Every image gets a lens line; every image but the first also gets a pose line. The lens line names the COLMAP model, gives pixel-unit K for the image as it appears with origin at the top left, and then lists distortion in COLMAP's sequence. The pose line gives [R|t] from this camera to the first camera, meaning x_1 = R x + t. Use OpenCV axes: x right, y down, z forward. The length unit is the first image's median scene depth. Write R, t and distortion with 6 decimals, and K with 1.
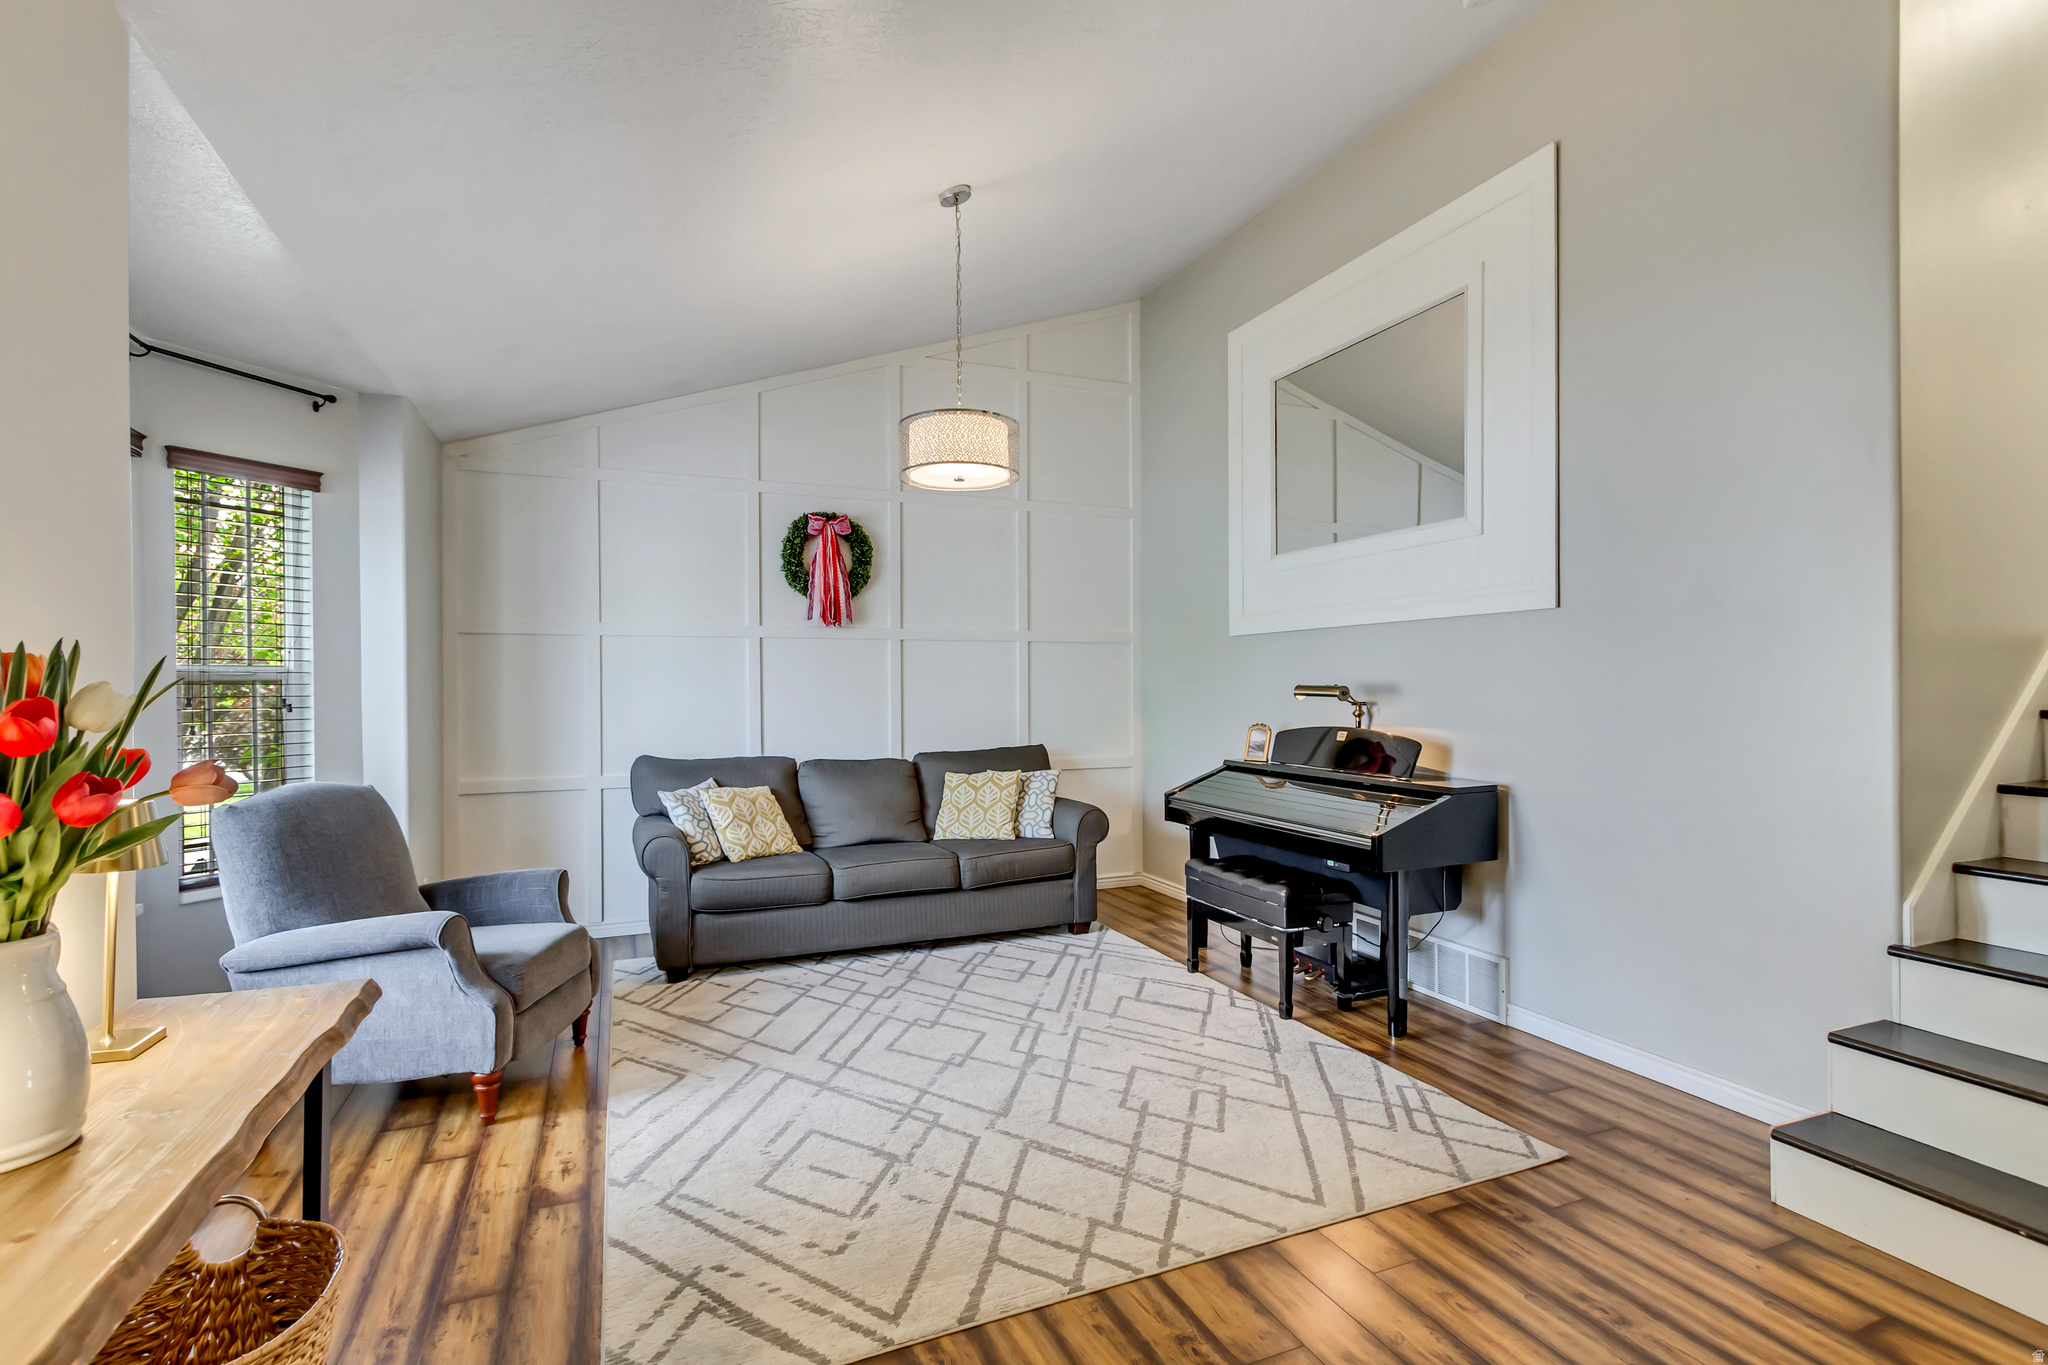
lens RADIAL K [[980.6, 0, 1023.7], [0, 980.6, 682.2], [0, 0, 1]] dist [-0.003027, -0.000211]
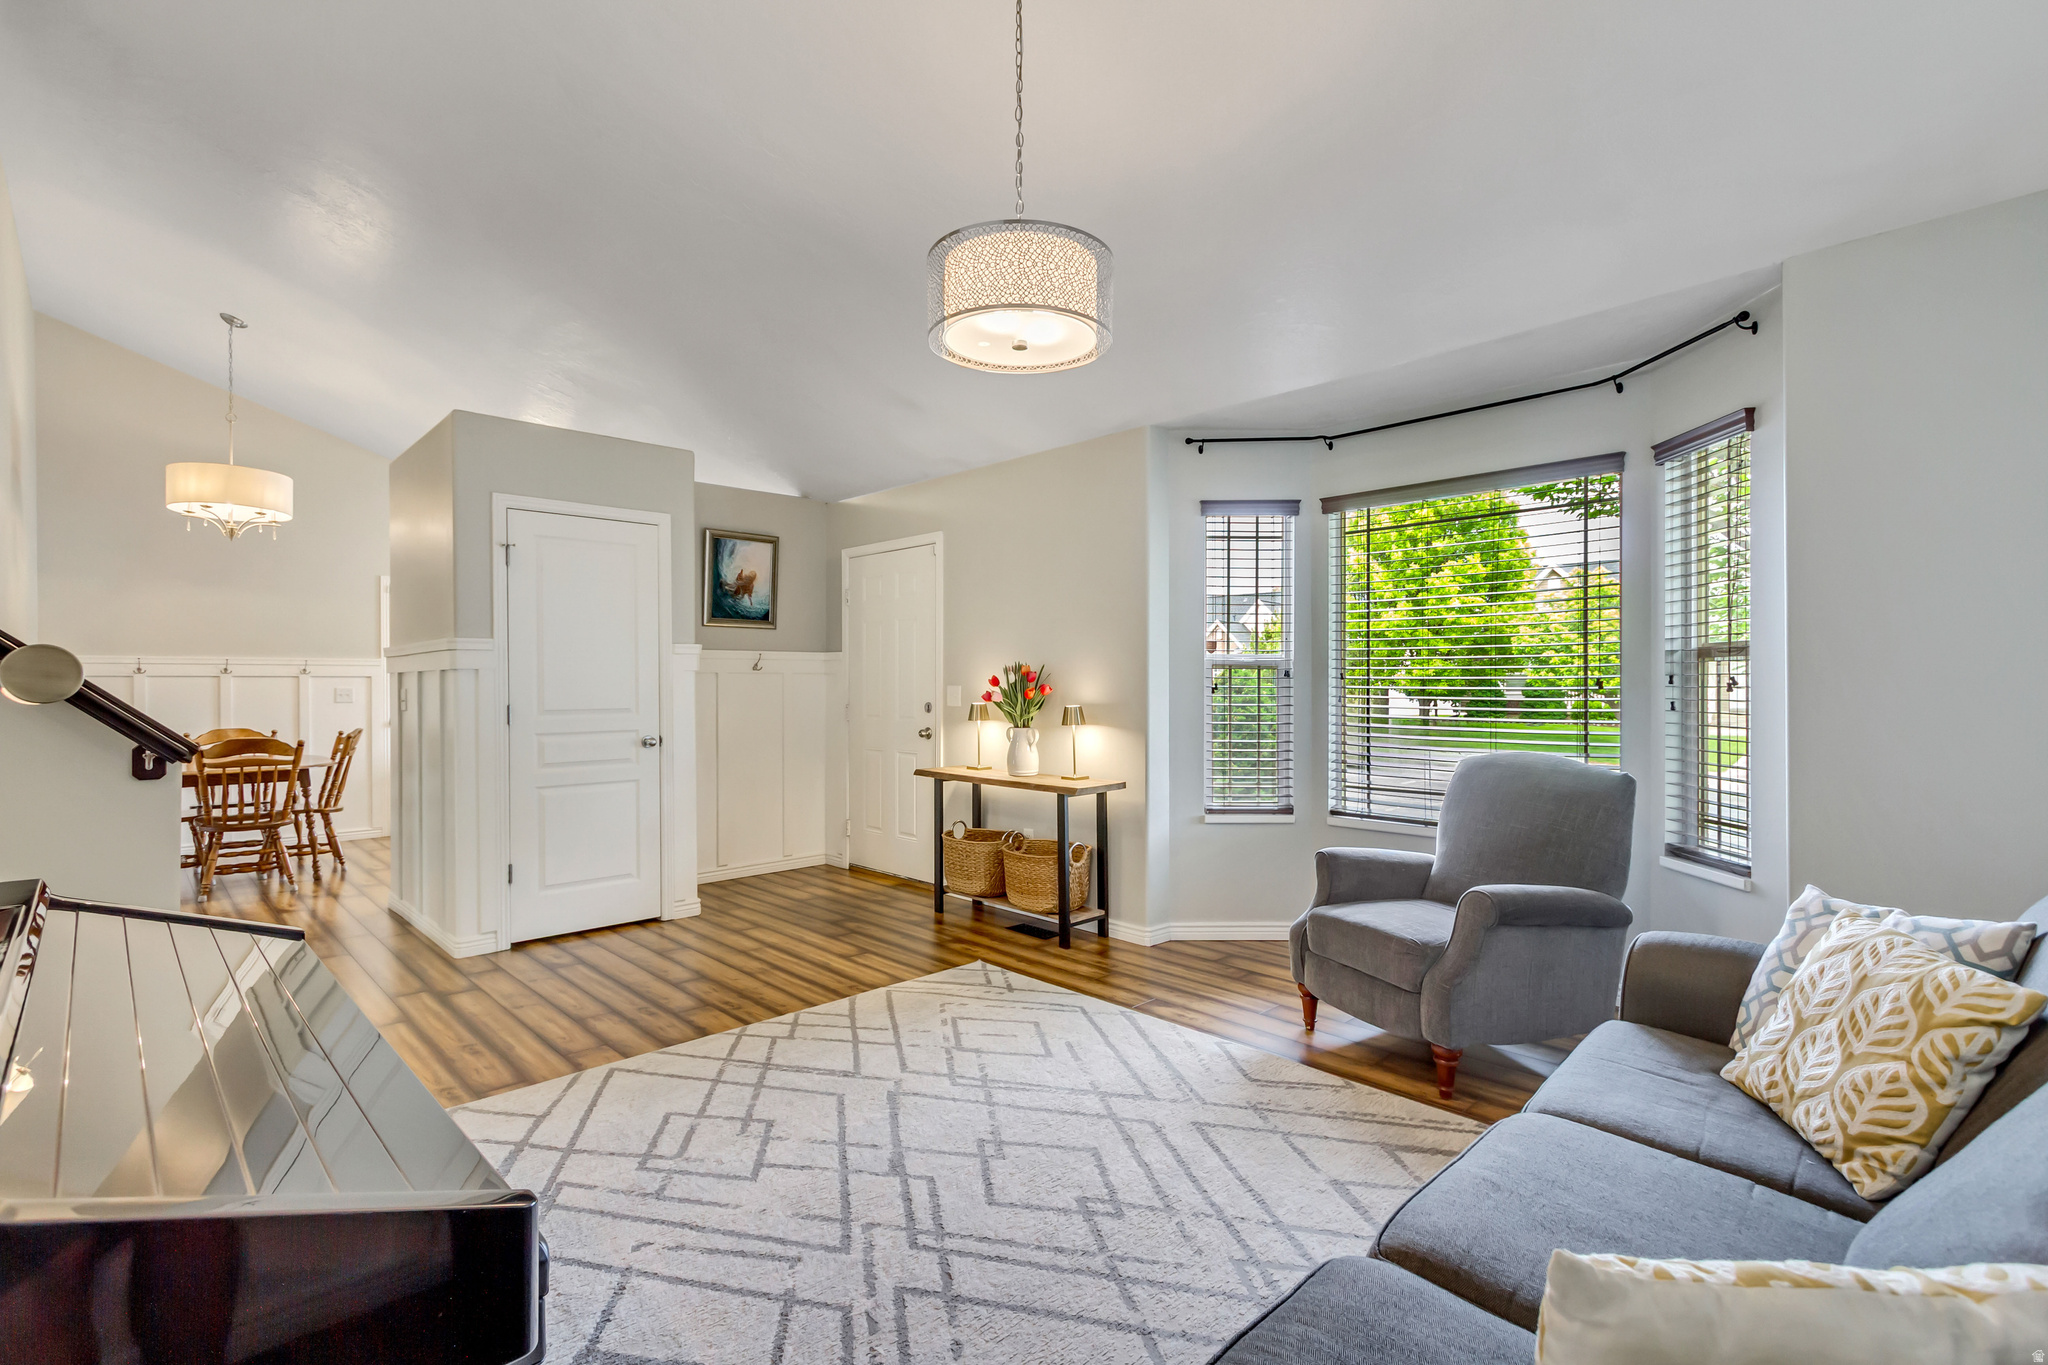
lens RADIAL K [[980.6, 0, 1026.9], [0, 980.6, 691.2], [0, 0, 1]] dist [-0.003027, -0.000211]
pose [[-0.937317, 0.005705, -0.348431, 0.208456], [0.004665, 0.999982, 0.003824, 0.027956], [0.348447, 0.001959, -0.937326, 2.100821]]
